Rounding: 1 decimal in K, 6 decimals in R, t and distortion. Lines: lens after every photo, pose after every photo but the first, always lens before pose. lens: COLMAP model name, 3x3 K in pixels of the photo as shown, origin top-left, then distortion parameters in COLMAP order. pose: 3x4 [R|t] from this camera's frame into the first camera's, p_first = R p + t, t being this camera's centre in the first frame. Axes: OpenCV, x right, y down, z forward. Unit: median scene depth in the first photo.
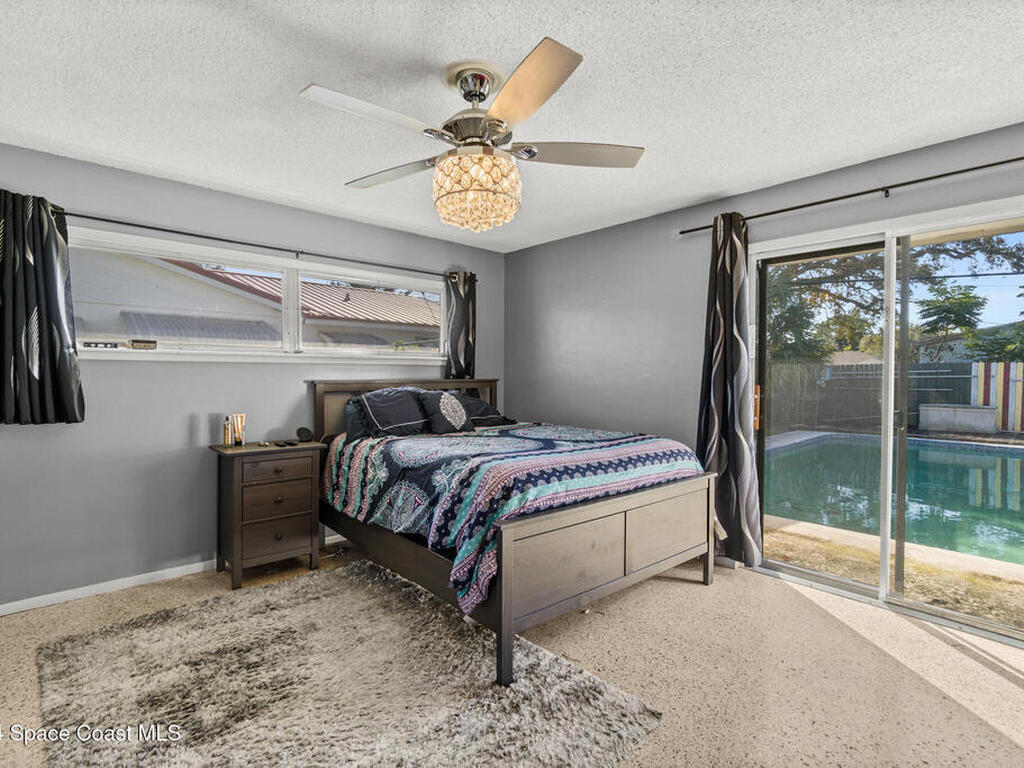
lens RADIAL K [[514.1, 0, 511.5], [0, 514.1, 374.6], [0, 0, 1]] dist [-0.002267, -0.000501]
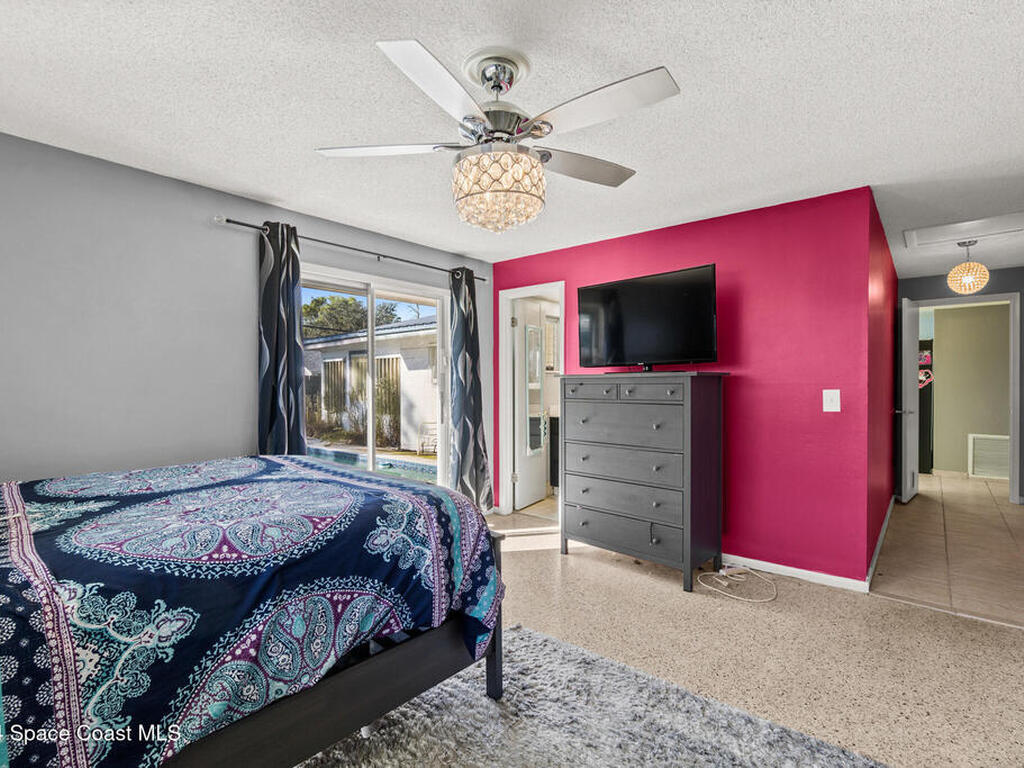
lens RADIAL K [[500.9, 0, 512.5], [0, 500.9, 378.8], [0, 0, 1]] dist [-0.002257, -0.000456]
pose [[-0.136615, 0.001396, 0.990623, -0.780486], [0.005044, 0.999987, -0.000713, -0.008490], [-0.990611, 0.004900, -0.136620, 0.876881]]
